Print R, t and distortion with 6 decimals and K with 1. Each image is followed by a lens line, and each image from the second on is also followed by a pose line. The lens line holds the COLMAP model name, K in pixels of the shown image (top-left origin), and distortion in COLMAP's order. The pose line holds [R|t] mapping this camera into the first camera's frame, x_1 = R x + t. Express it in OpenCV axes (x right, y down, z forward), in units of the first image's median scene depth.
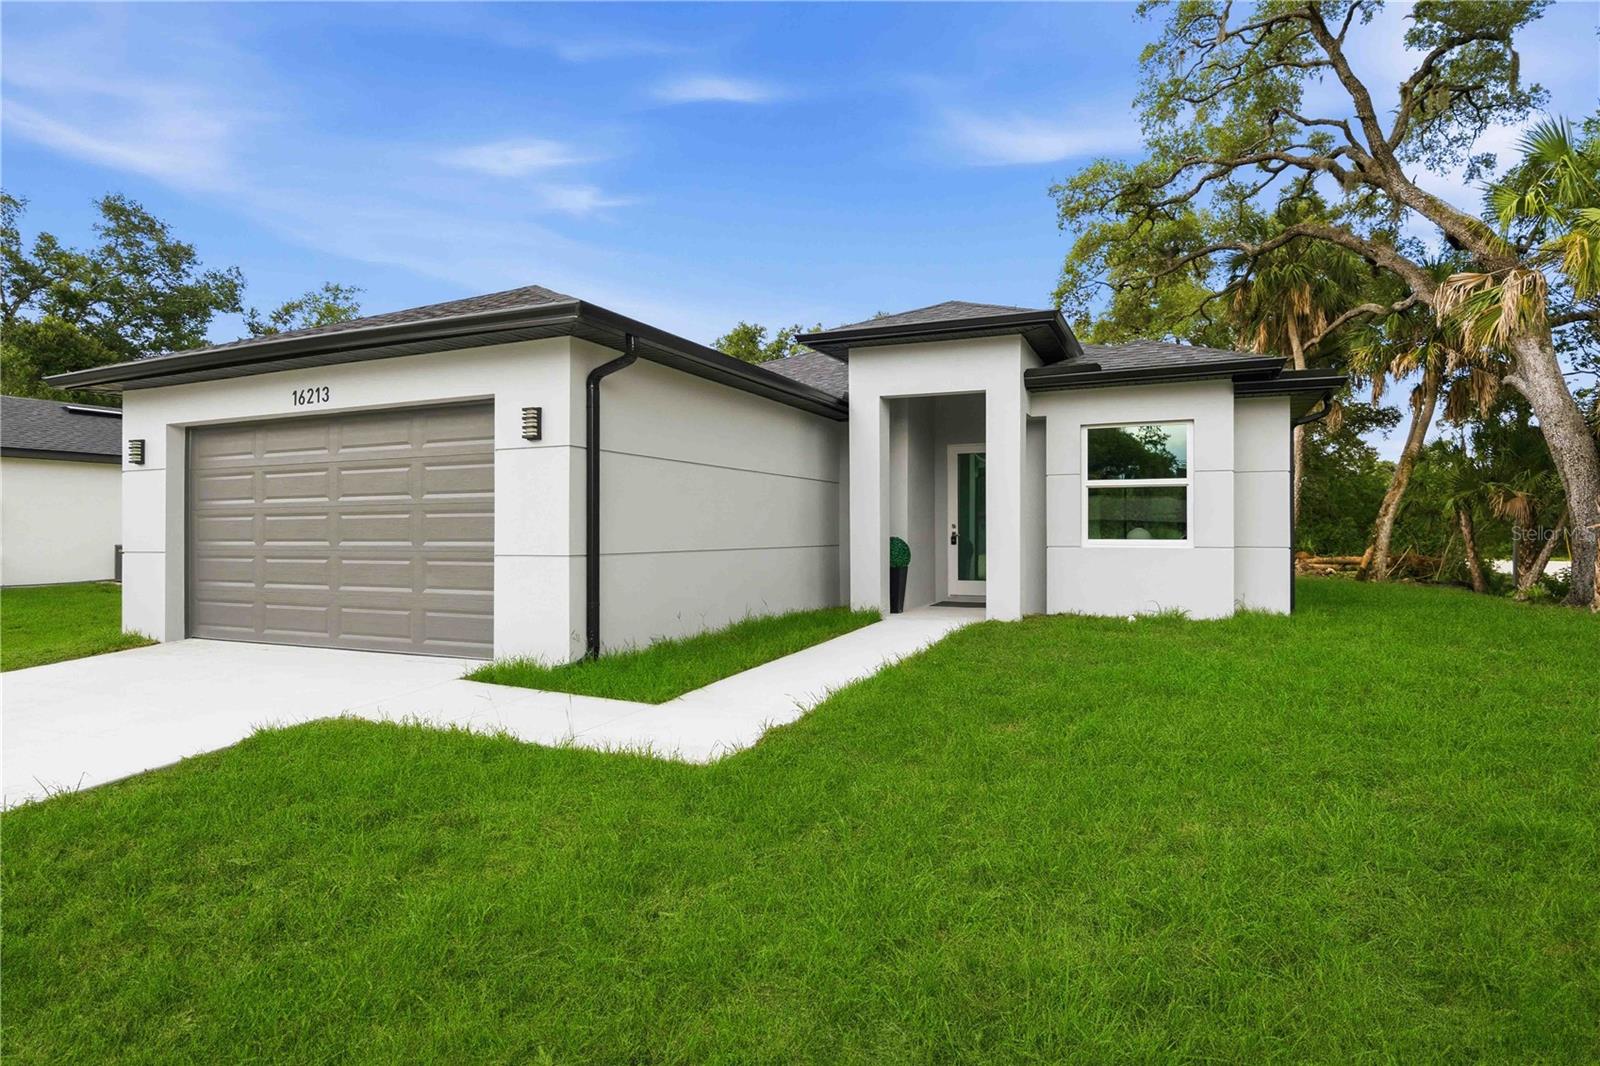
lens RADIAL K [[861.4, 0, 793.8], [0, 861.4, 534.6], [0, 0, 1]] dist [-0.018864, 0.000124]
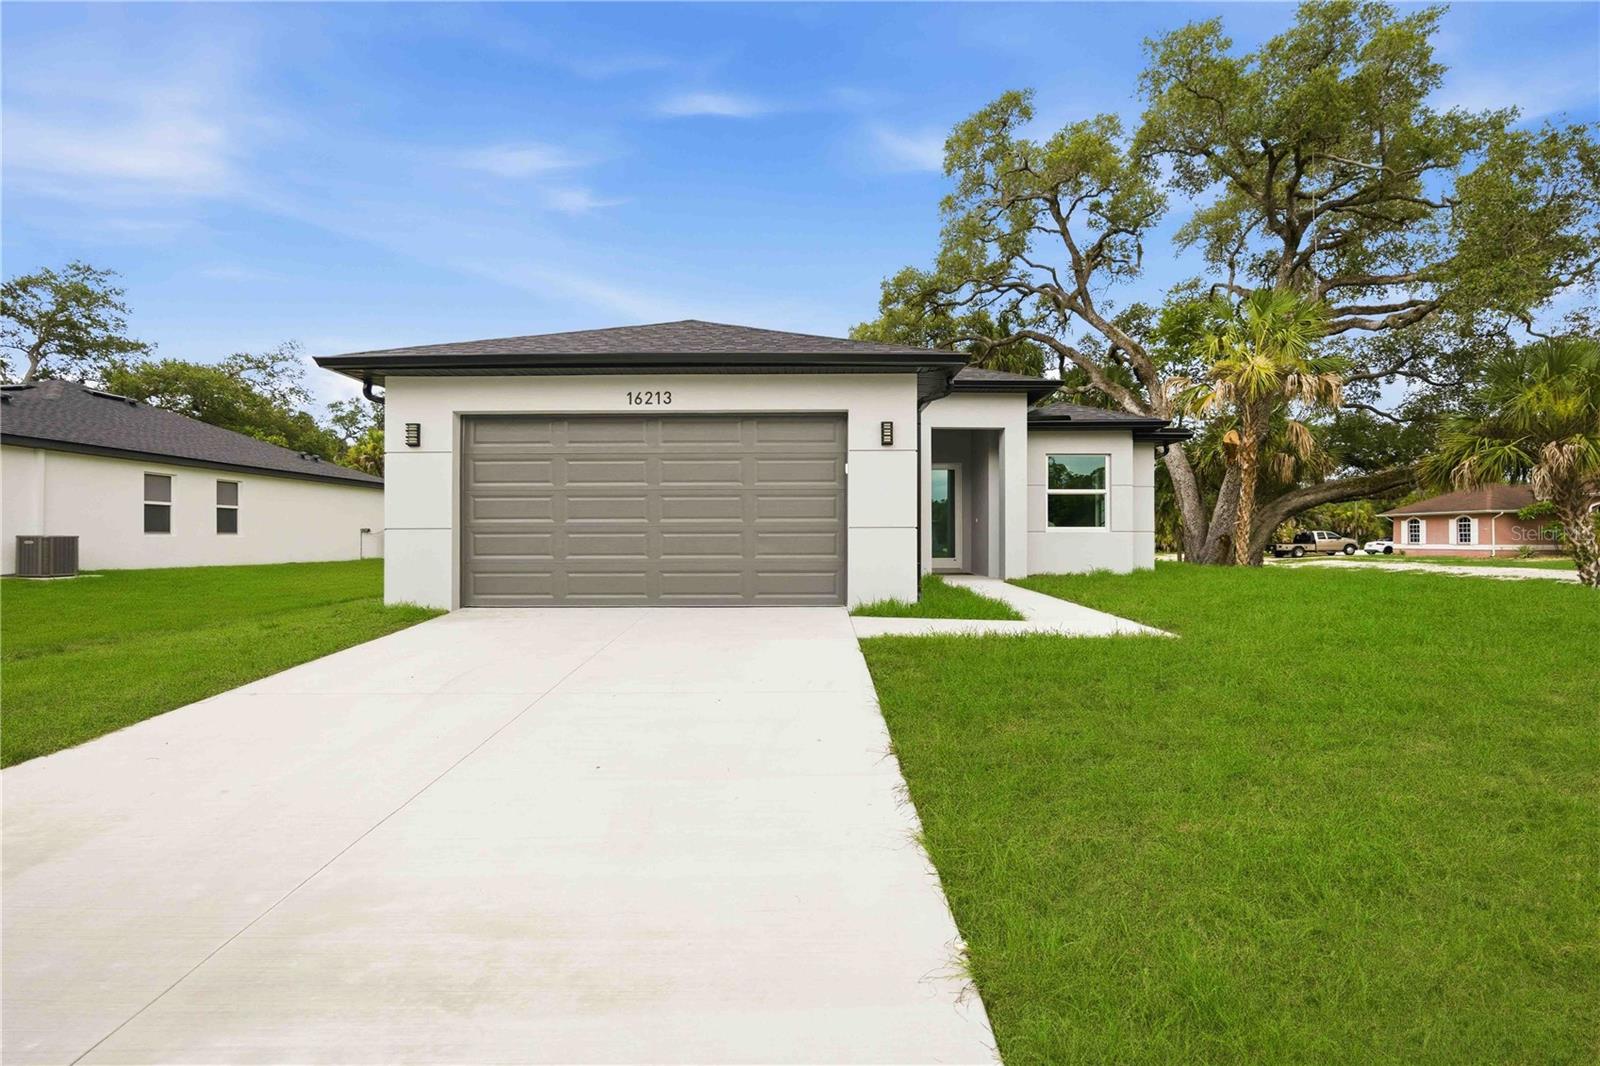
lens RADIAL K [[725.2, 0, 805.8], [0, 725.2, 533.0], [0, 0, 1]] dist [-0.016285, 0.000031]
pose [[0.910246, 0.003631, 0.414052, -0.633092], [0.002977, 0.999878, -0.015311, 0.036840], [-0.414057, 0.015170, 0.910124, -0.018760]]
